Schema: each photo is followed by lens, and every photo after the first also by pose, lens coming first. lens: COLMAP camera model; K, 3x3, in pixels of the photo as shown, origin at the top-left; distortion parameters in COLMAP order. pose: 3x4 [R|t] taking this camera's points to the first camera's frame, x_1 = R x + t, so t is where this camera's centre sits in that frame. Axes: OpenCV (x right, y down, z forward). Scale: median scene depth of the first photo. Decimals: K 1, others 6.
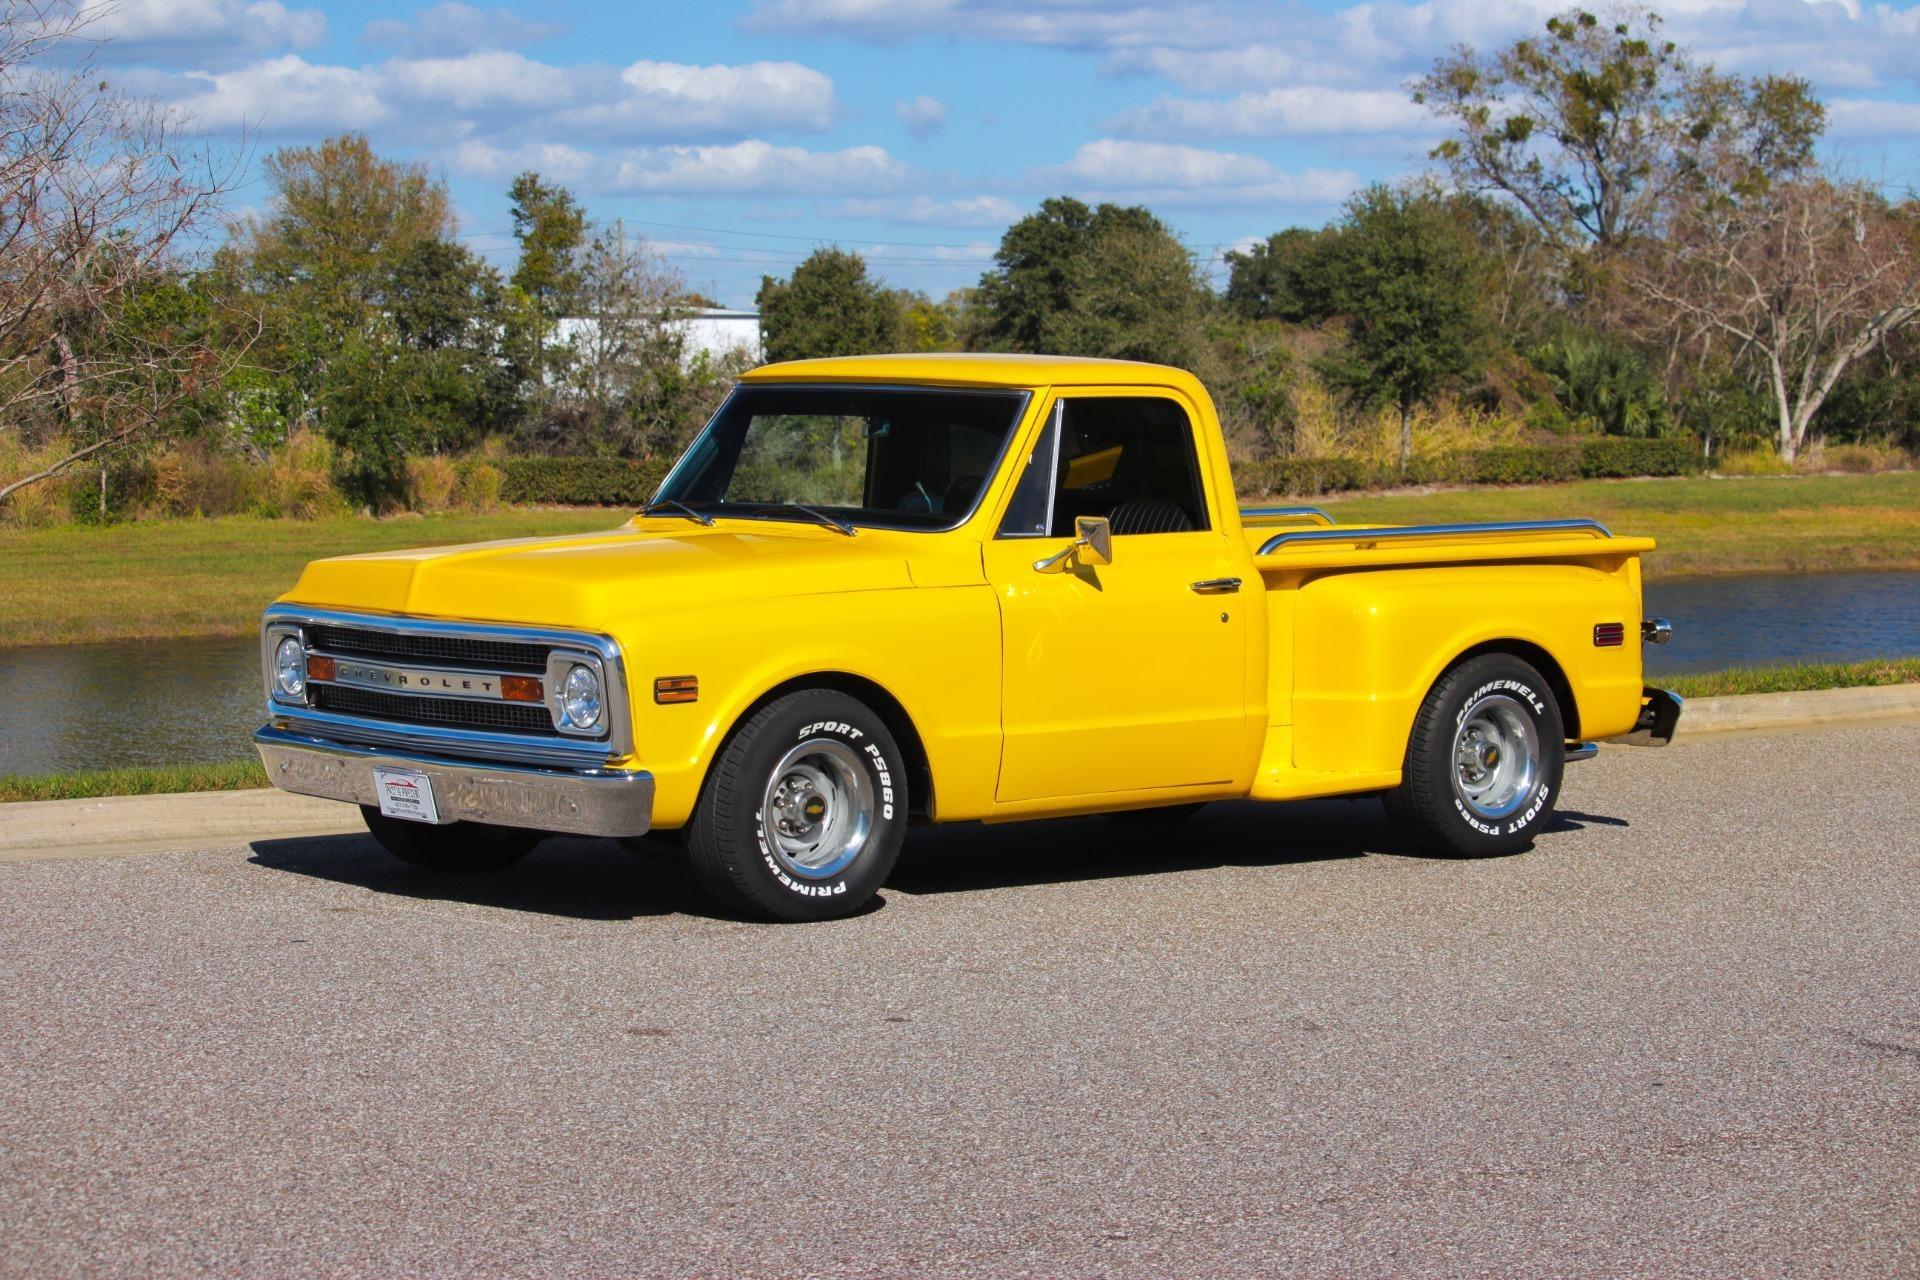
lens RADIAL K [[4921.8, 0, 965.3], [0, 4921.8, 594.1], [0, 0, 1]] dist [-0.378443, -0.445496]
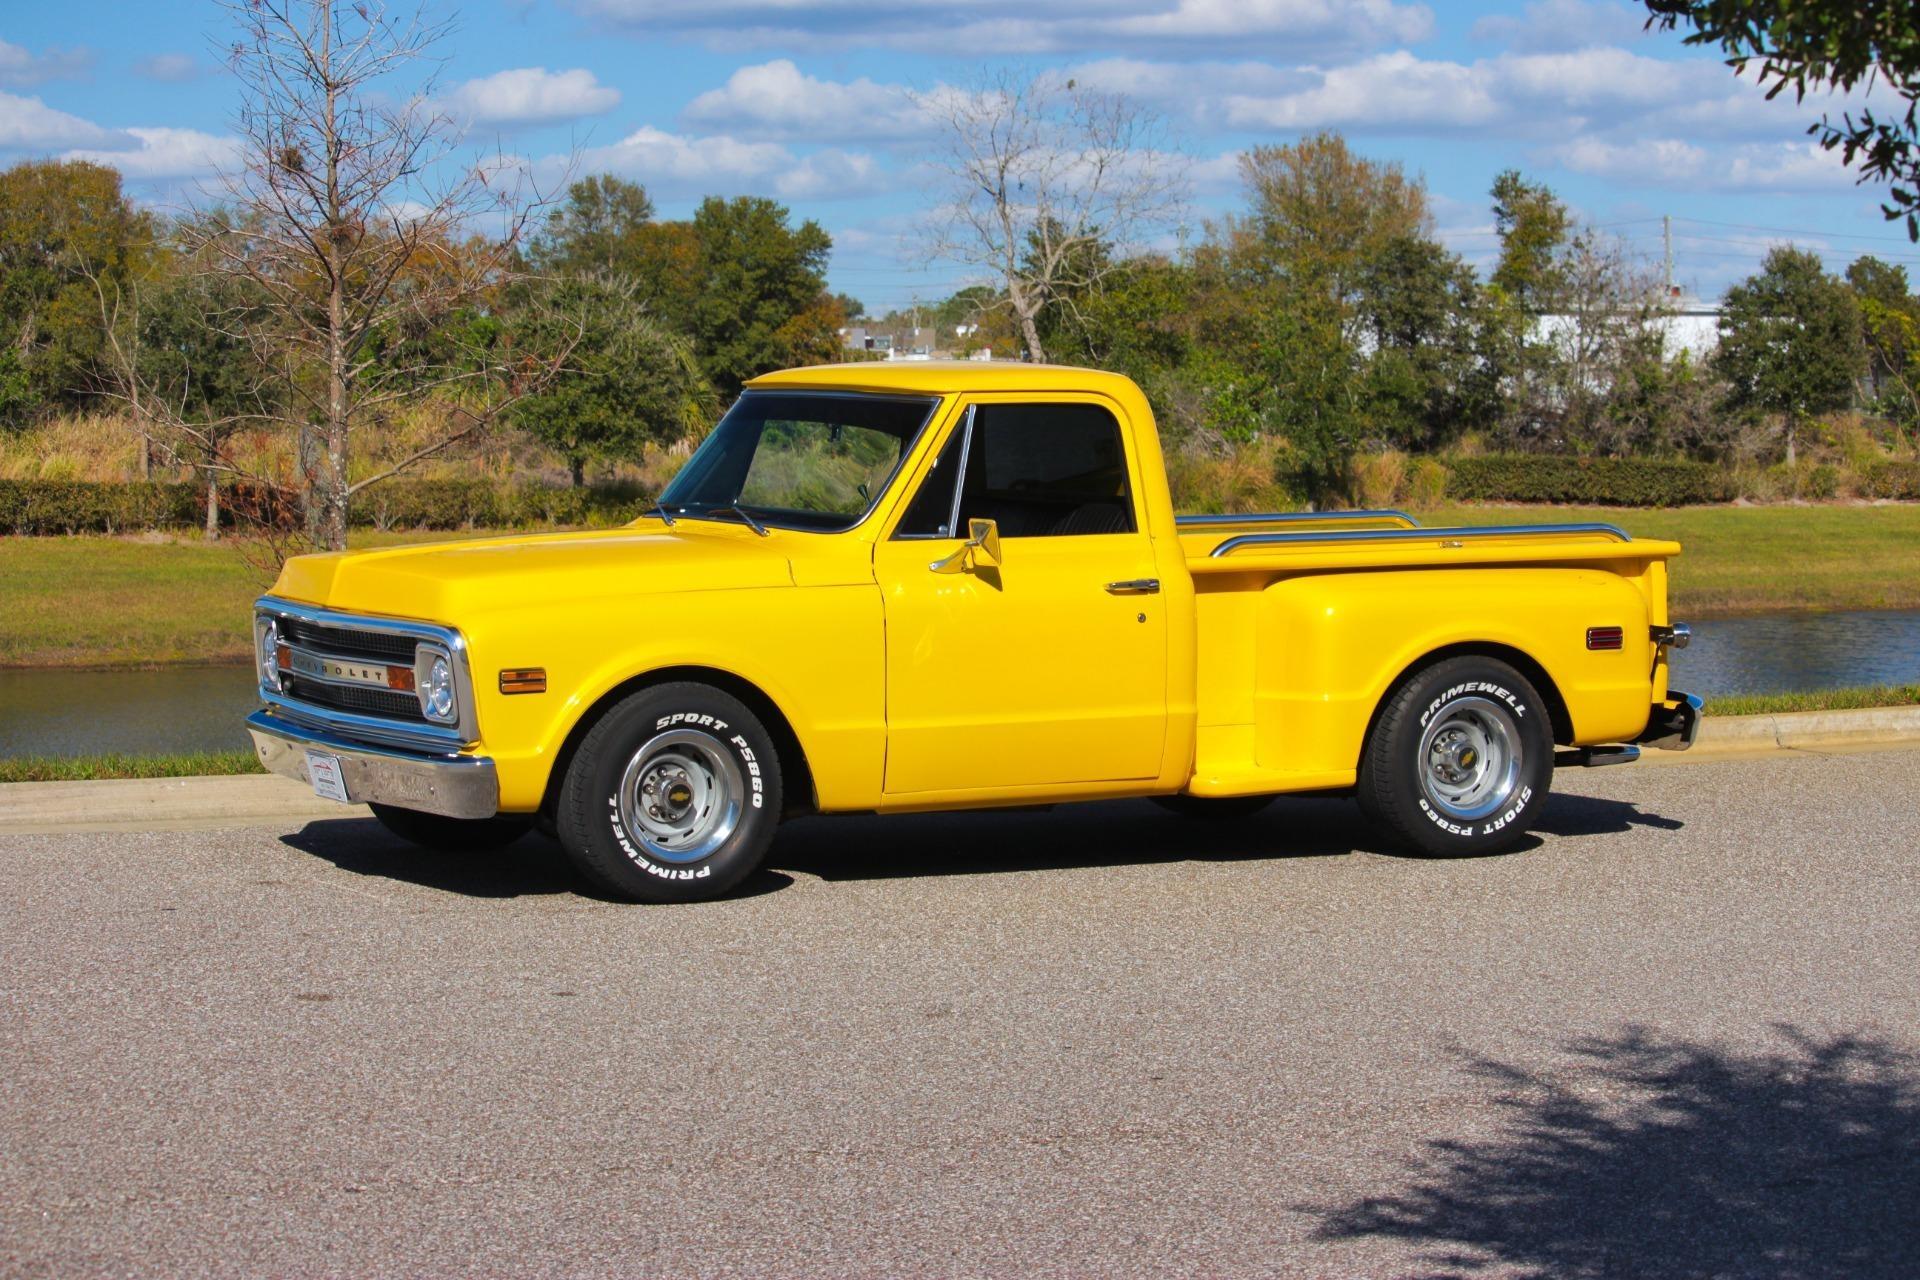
lens RADIAL K [[4921.8, 0, 965.3], [0, 4921.8, 594.1], [0, 0, 1]] dist [-0.378443, -0.445496]
pose [[0.974032, 0.007685, -0.226279, 0.232922], [-0.007488, 0.999970, 0.001731, -0.001545], [0.226285, 0.000008, 0.974061, -0.007332]]
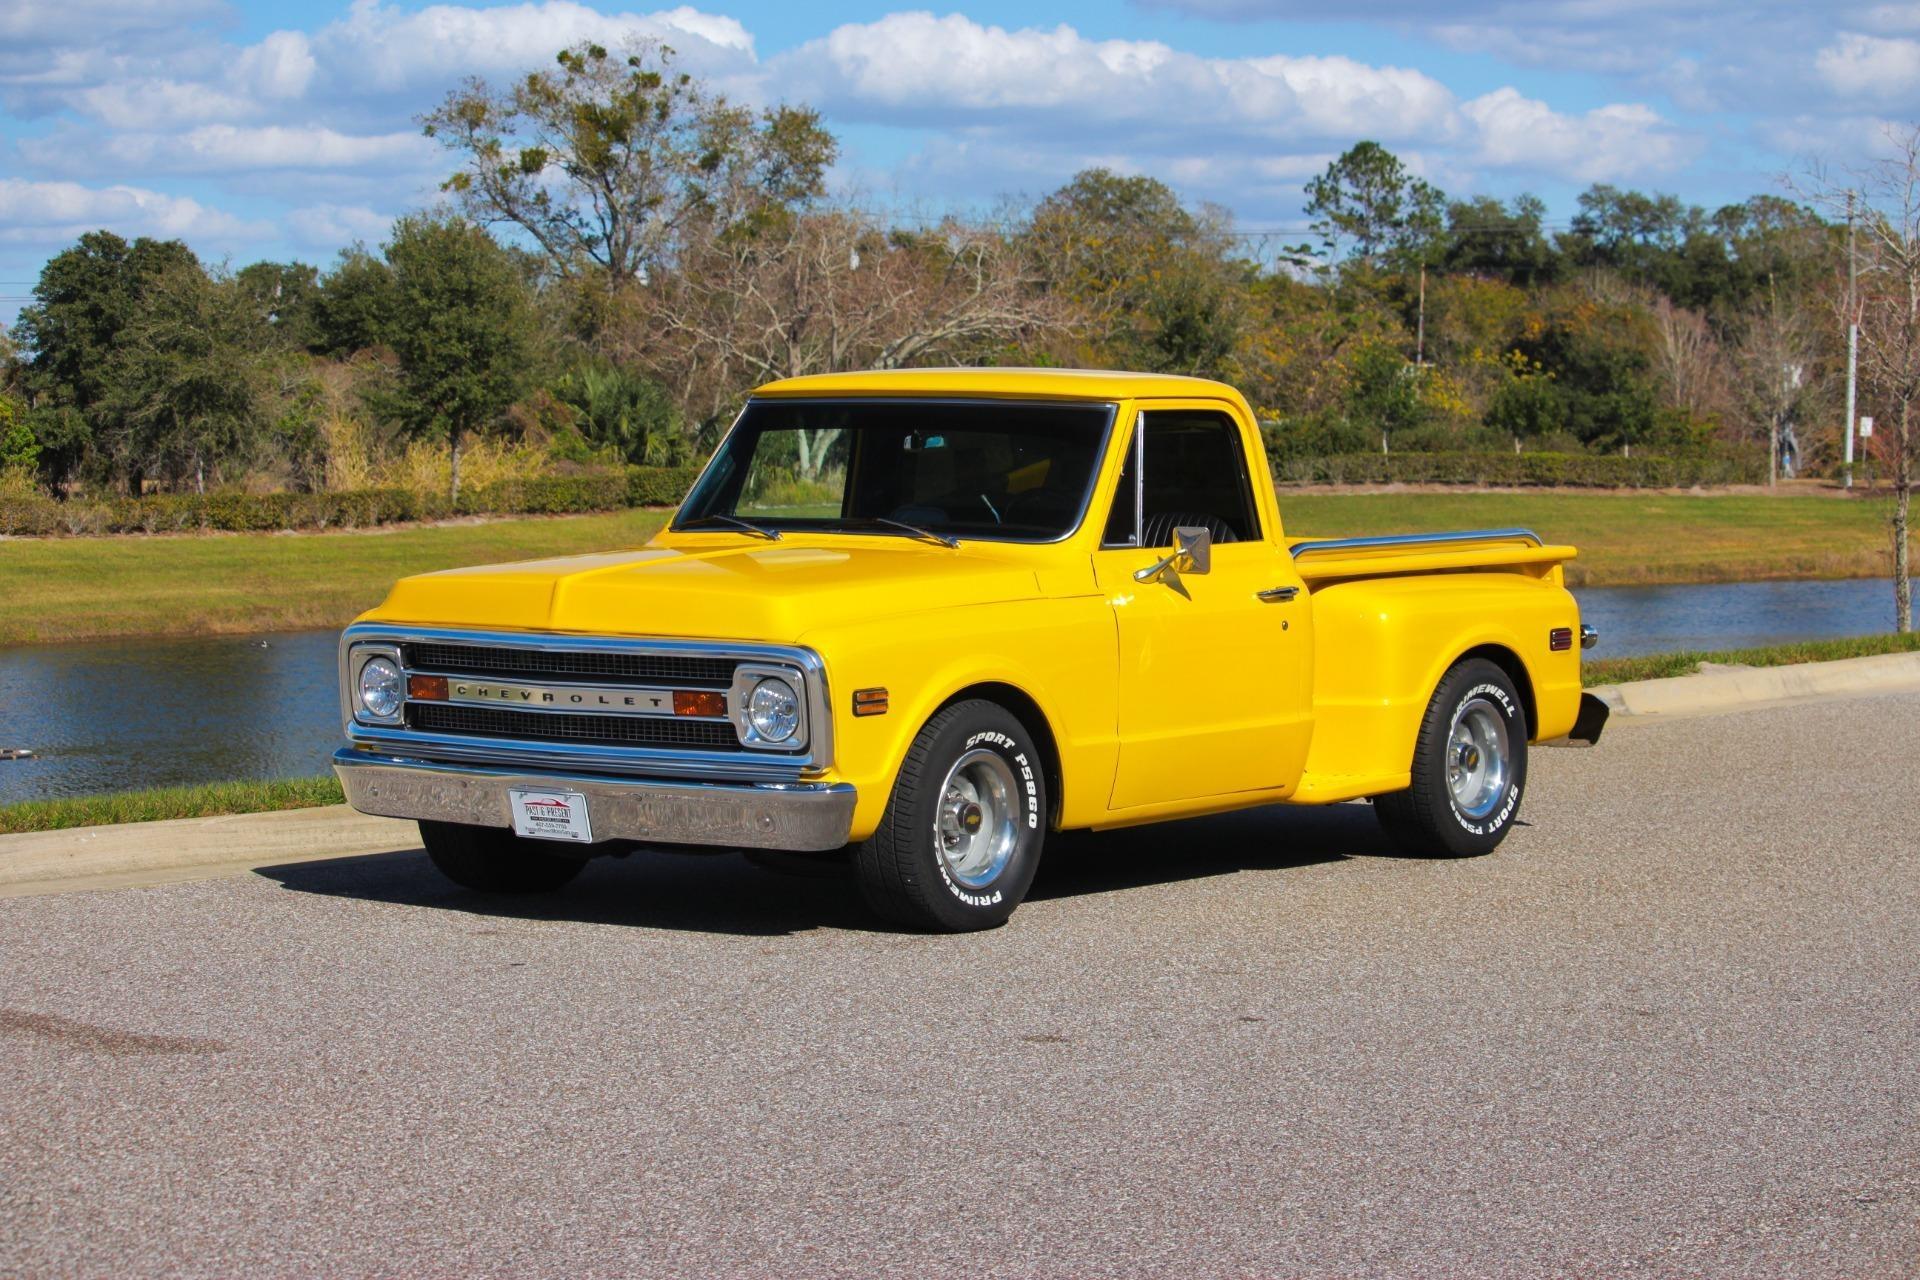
lens RADIAL K [[4895.5, 0, 961.1], [0, 4895.5, 592.8], [0, 0, 1]] dist [-0.339198, -0.627292]
pose [[0.975519, -0.010700, 0.219656, -0.220701], [0.012203, 0.999911, -0.005484, 0.002559], [-0.219577, 0.008030, 0.975562, 0.021980]]
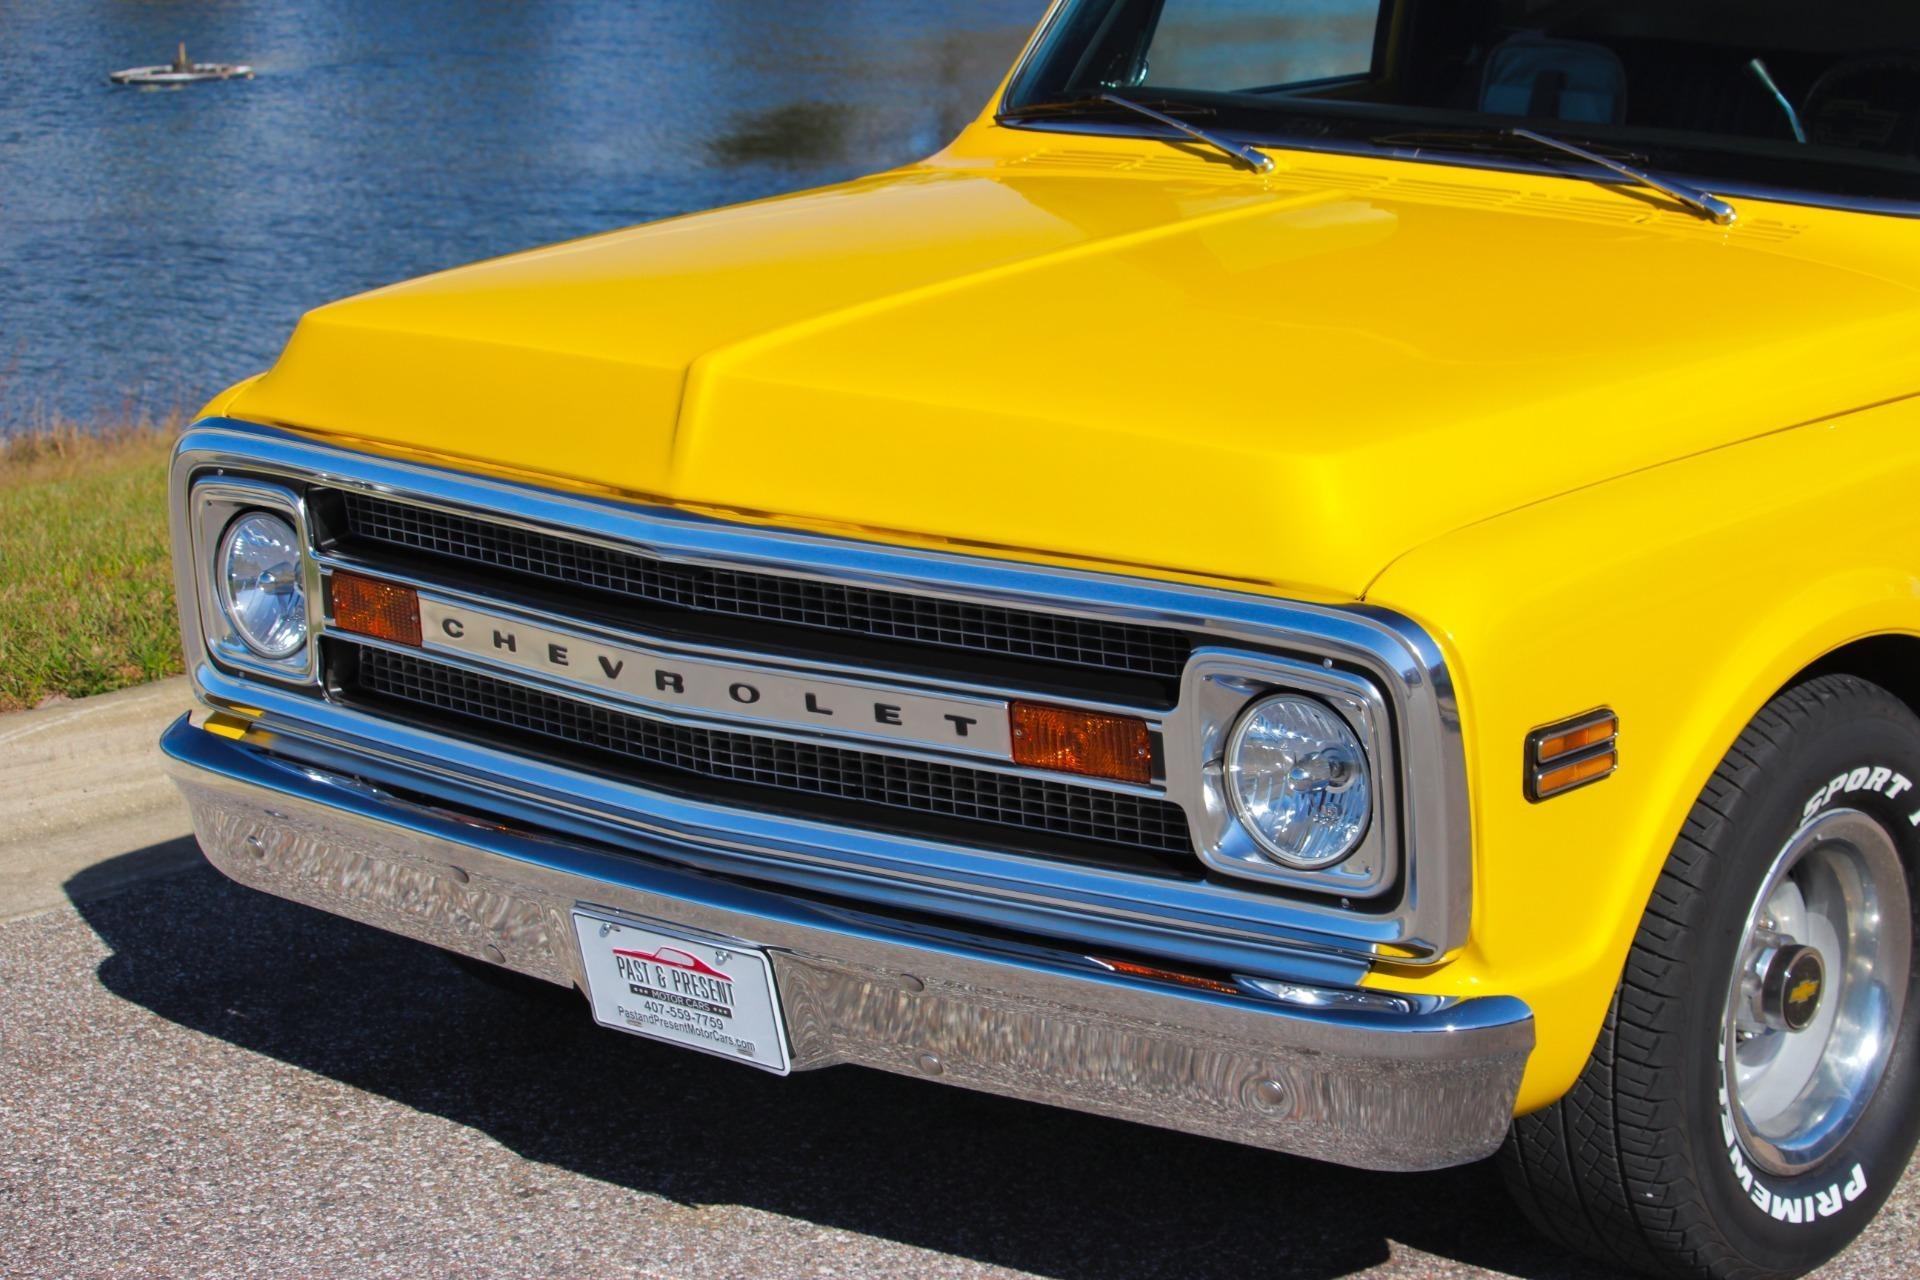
lens RADIAL K [[4919.2, 0, 1055.6], [0, 4919.2, 681.7], [0, 0, 1]] dist [-0.387705, -0.423067]
pose [[0.984638, -0.043180, 0.169185, -0.131254], [0.013948, 0.985295, 0.170293, -0.038960], [-0.174050, -0.165318, 0.970761, 0.568912]]
